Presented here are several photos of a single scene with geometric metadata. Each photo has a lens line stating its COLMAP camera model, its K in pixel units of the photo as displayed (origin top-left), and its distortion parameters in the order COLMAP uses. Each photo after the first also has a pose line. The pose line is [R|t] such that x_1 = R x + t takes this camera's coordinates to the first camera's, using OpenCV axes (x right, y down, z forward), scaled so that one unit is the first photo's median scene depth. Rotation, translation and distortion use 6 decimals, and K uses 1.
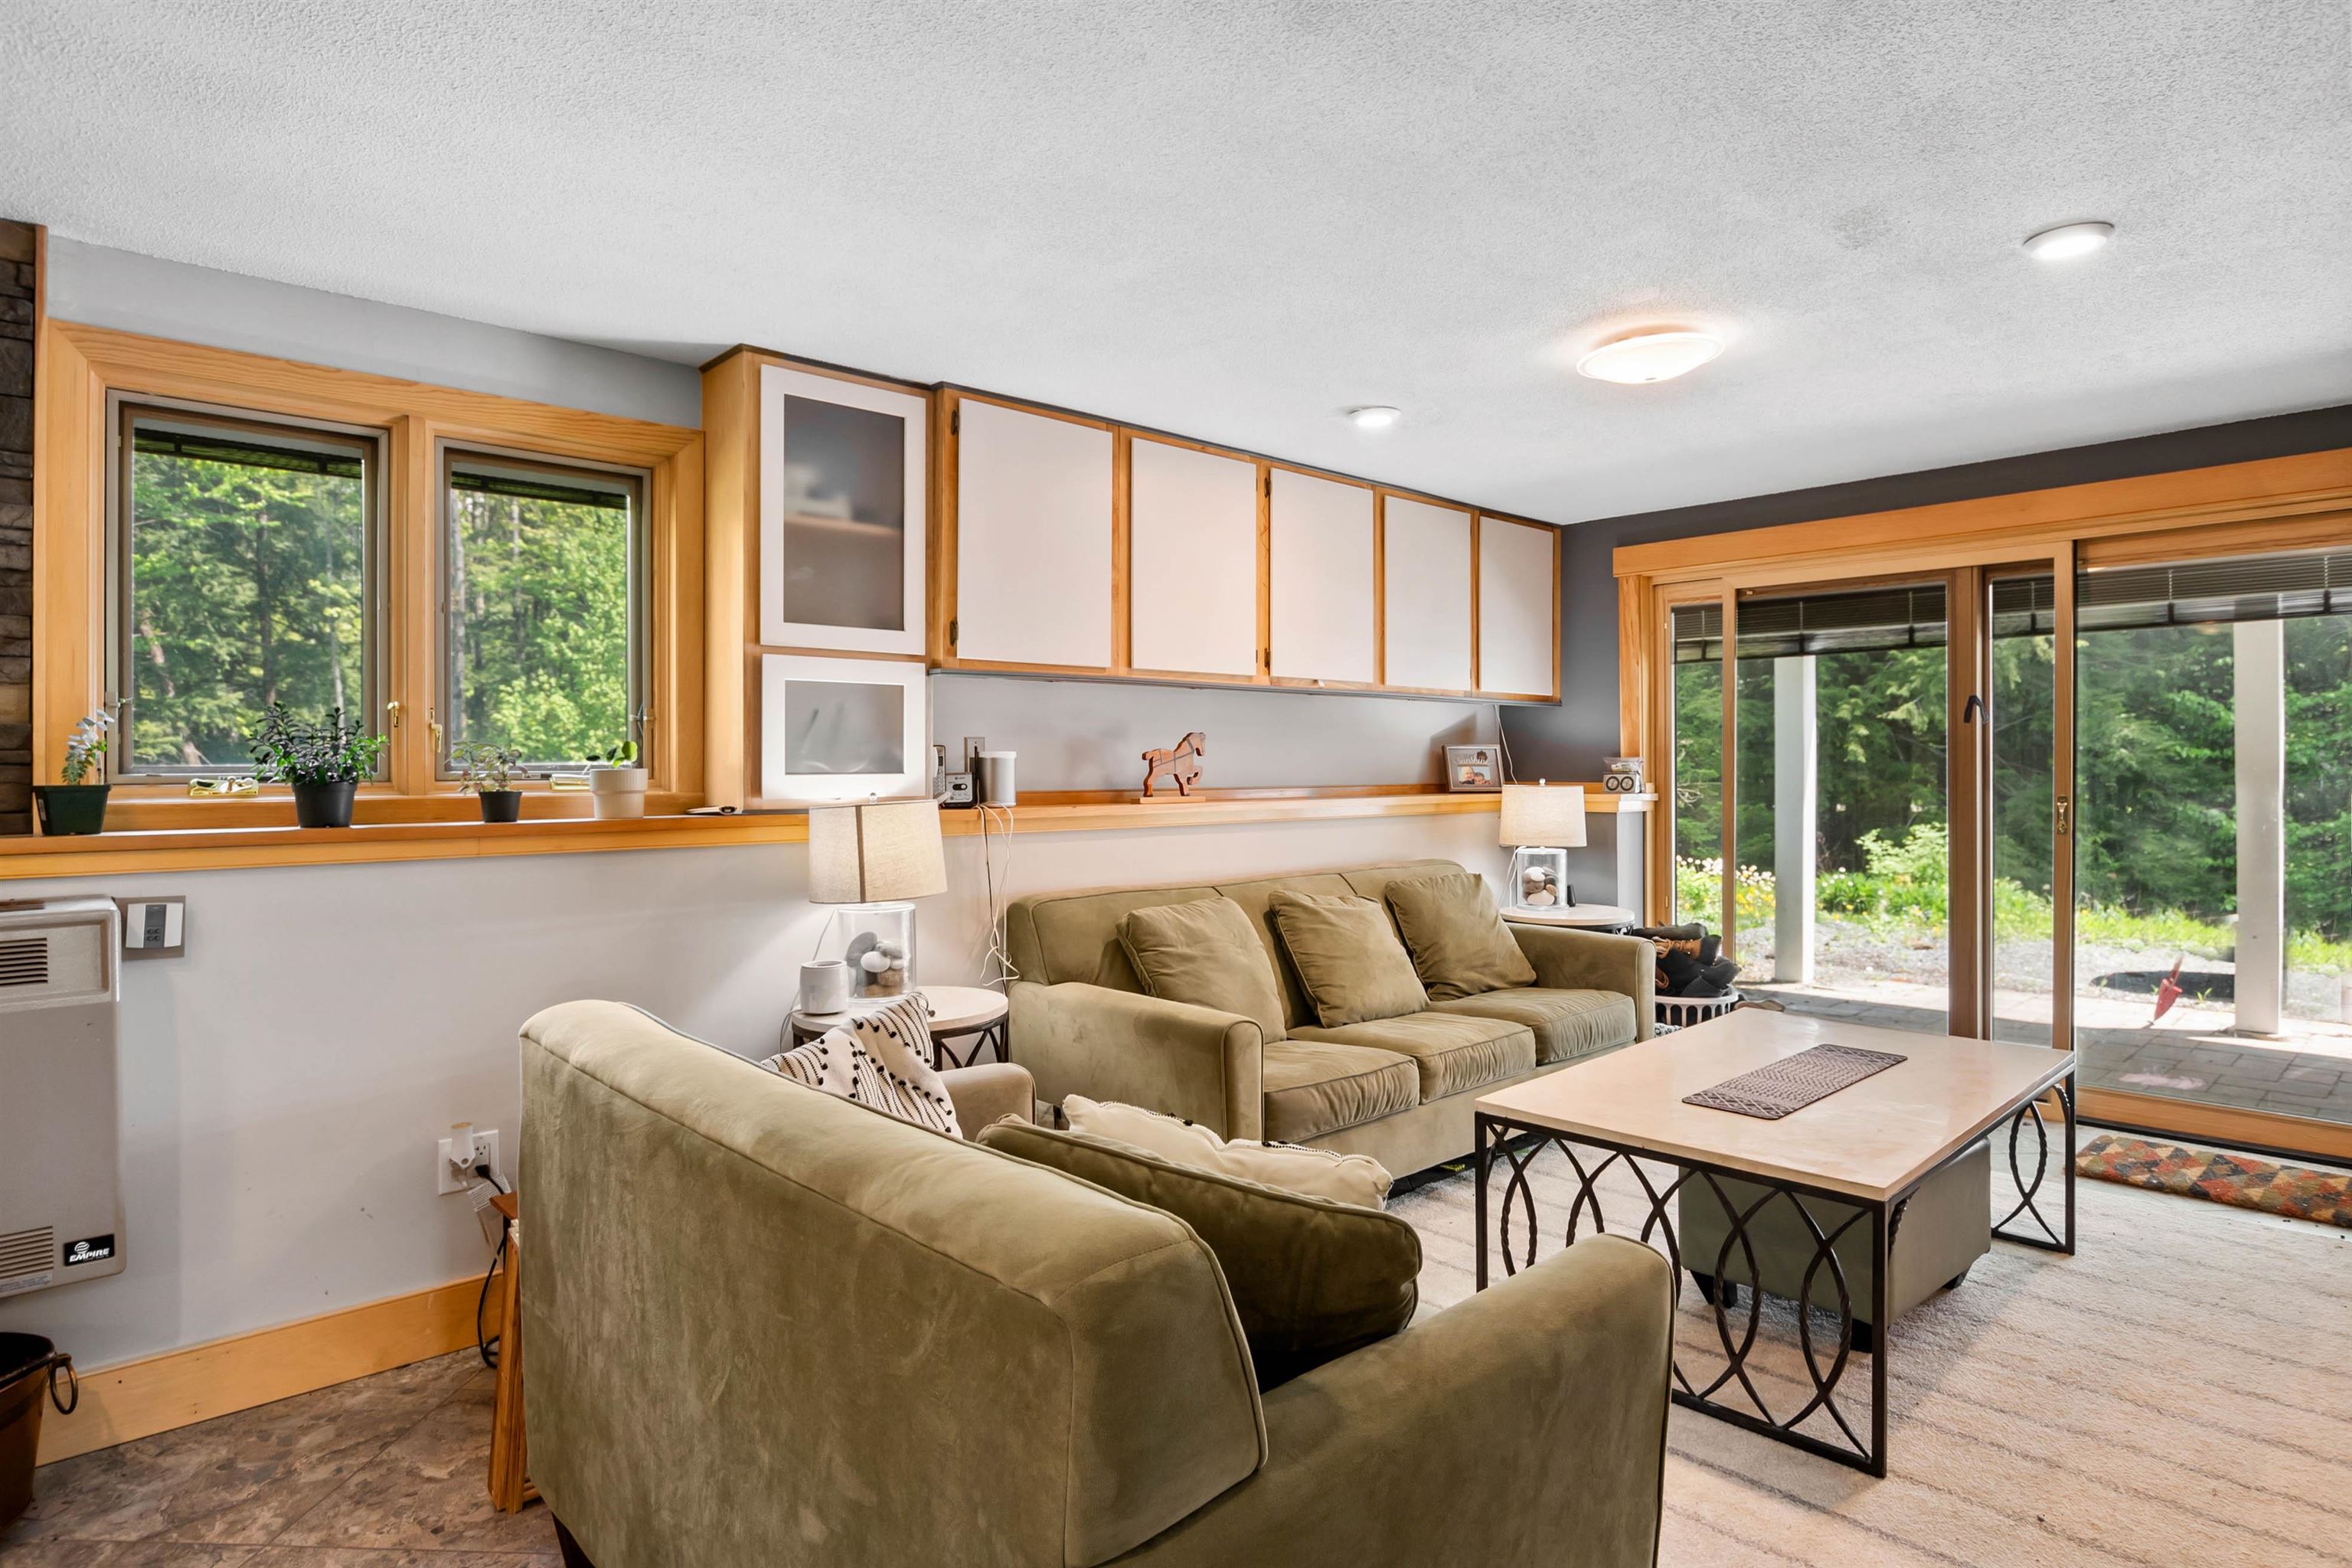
lens RADIAL K [[1282.5, 0, 1186.8], [0, 1282.5, 771.6], [0, 0, 1]] dist [-0.024978, 0.005003]
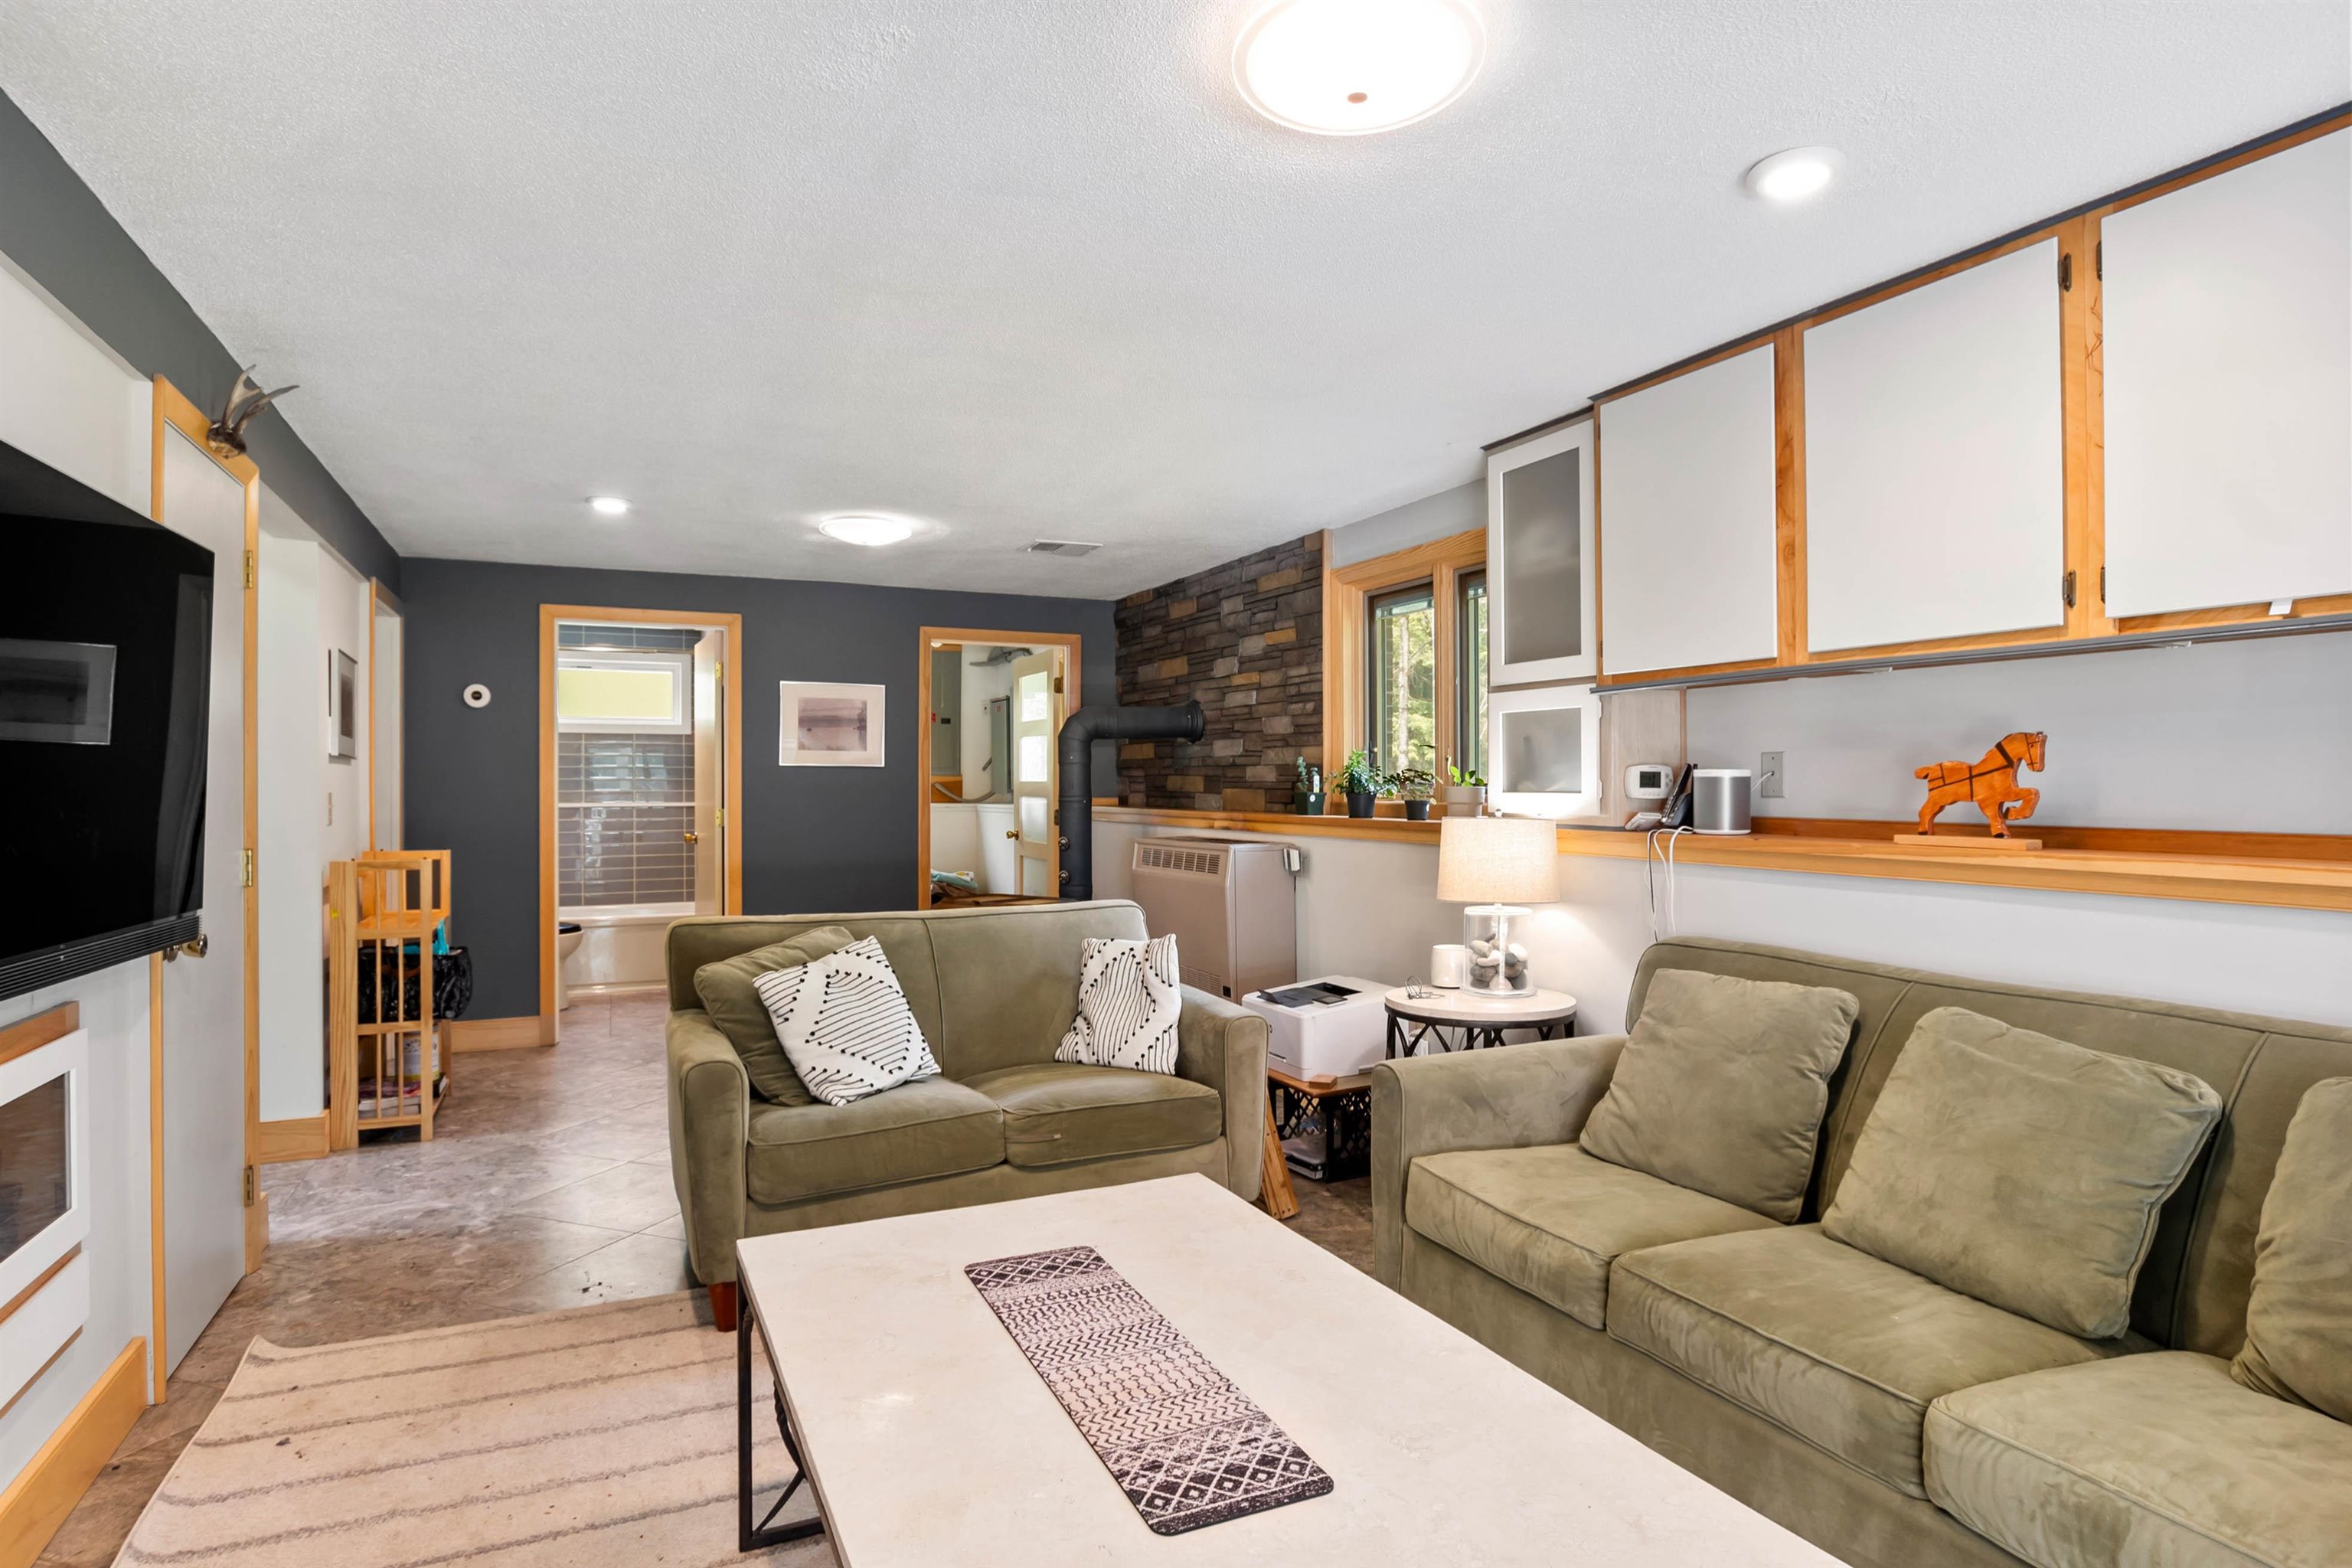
lens RADIAL K [[1282.5, 0, 1180.3], [0, 1282.5, 770.0], [0, 0, 1]] dist [-0.024978, 0.005003]
pose [[-0.319211, -0.003029, -0.947679, 0.893997], [0.000066, 0.999995, -0.003218, -0.014533], [0.947684, -0.001090, -0.319209, 1.072514]]
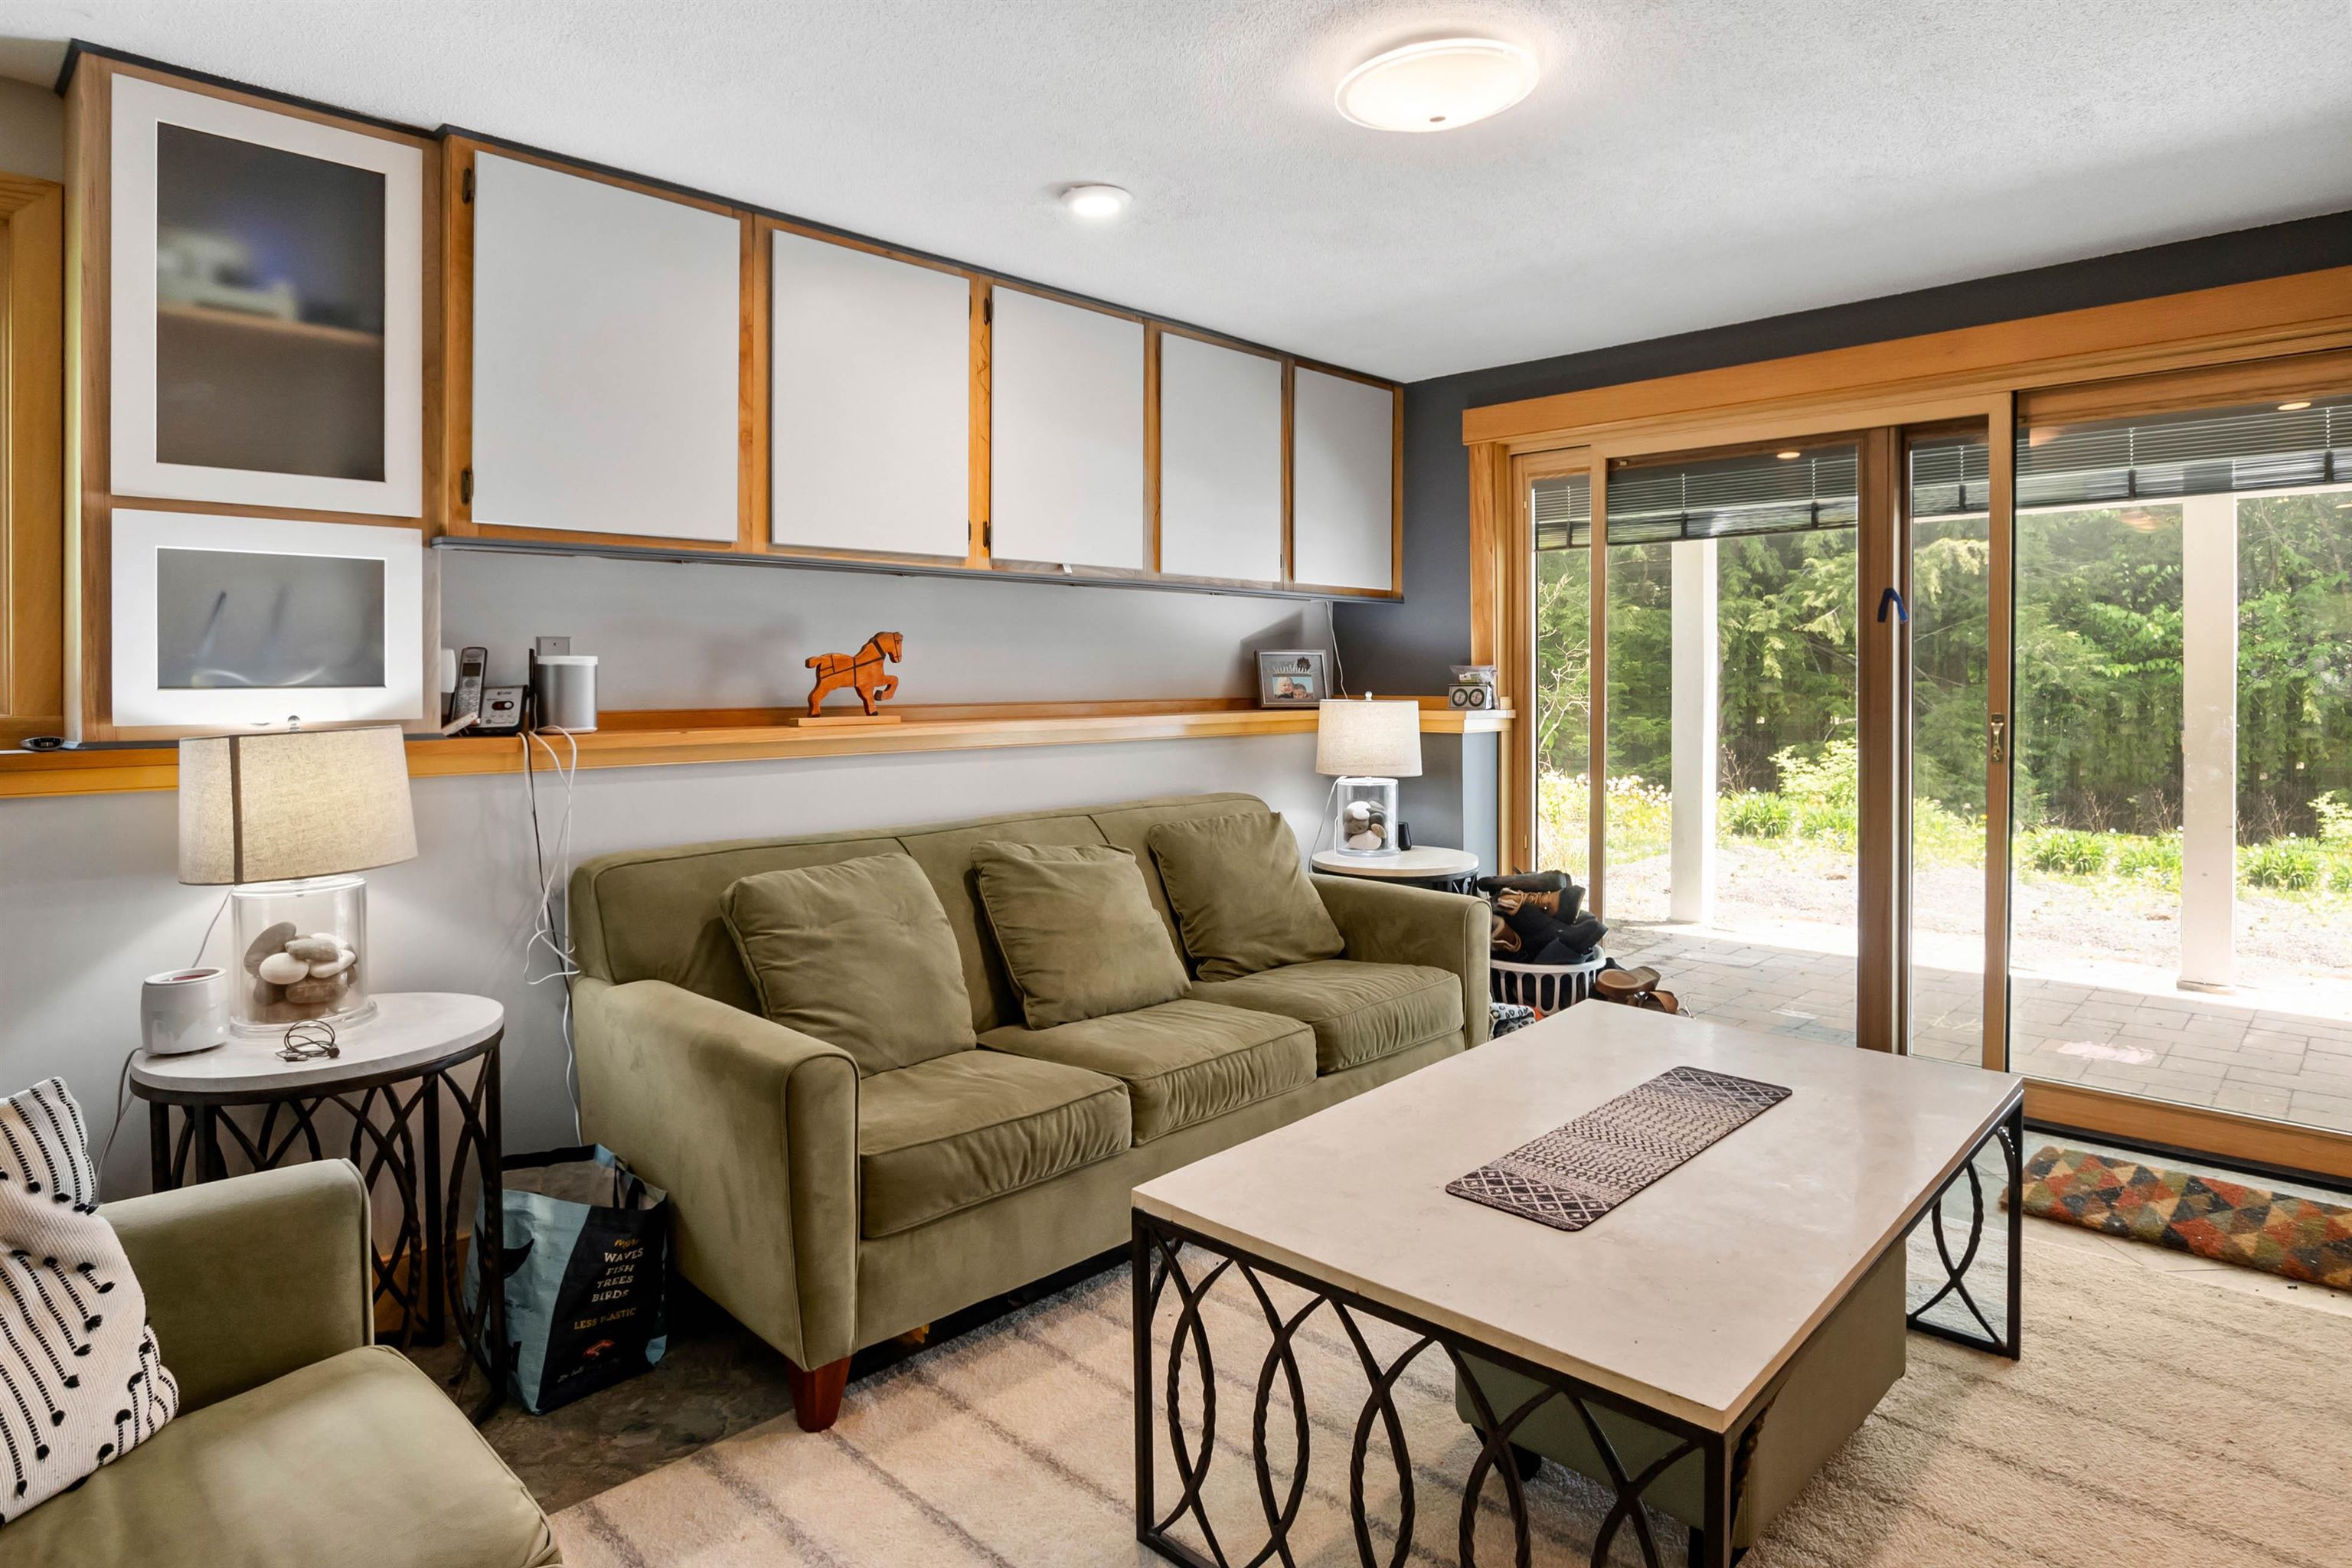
lens RADIAL K [[1282.5, 0, 1194.8], [0, 1282.5, 693.1], [0, 0, 1]] dist [-0.024978, 0.005003]
pose [[0.998655, -0.000314, 0.051851, 0.192706], [-0.000109, 0.999967, 0.008160, -0.000767], [-0.051852, -0.008154, 0.998621, 0.303677]]
